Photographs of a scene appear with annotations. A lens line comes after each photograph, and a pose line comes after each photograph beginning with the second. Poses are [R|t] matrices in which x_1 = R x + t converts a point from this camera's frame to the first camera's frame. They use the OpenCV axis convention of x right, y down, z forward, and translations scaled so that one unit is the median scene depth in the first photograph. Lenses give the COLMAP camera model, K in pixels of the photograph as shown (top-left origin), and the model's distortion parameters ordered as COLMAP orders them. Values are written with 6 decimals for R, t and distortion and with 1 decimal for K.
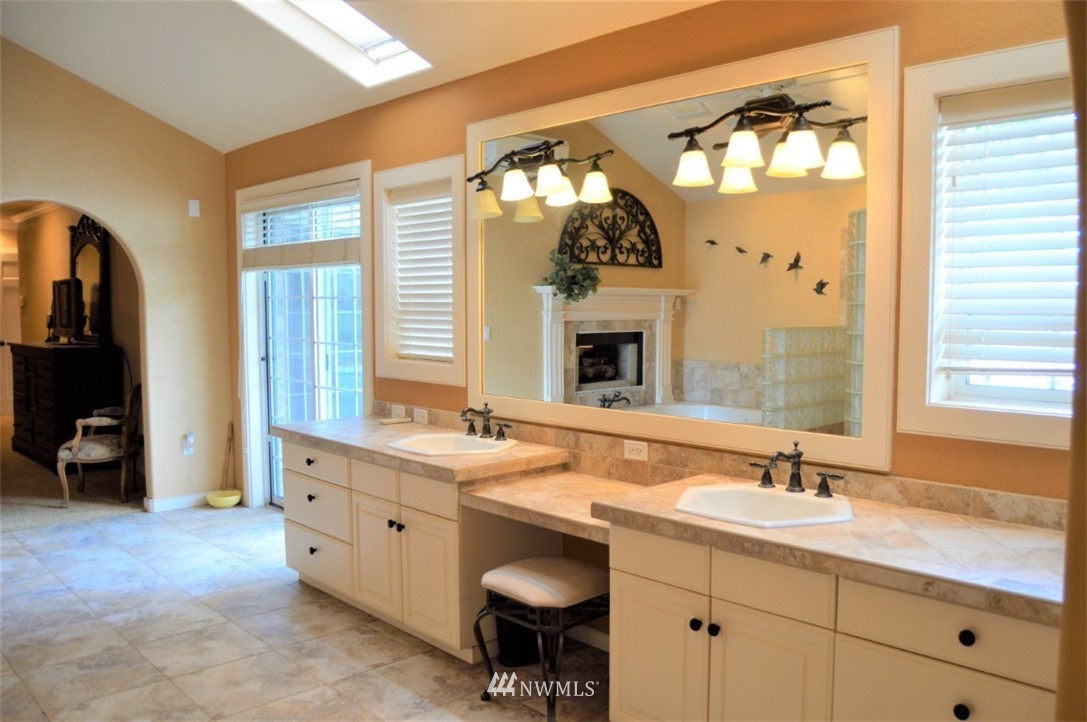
lens RADIAL K [[876.8, 0, 547.7], [0, 876.8, 353.5], [0, 0, 1]] dist [-0.086401, 0.034175]
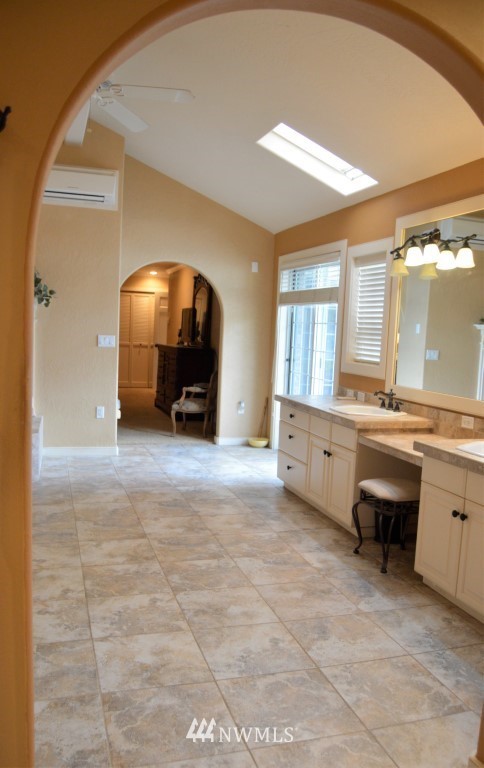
lens RADIAL K [[655.0, 0, 240.8], [0, 655.0, 387.1], [0, 0, 1]] dist [-0.094817, 0.002303]
pose [[0.893941, 0.082778, -0.440475, 0.202672], [-0.074771, 0.996567, 0.035537, 0.028941], [0.441905, 0.001166, 0.897061, -0.206727]]
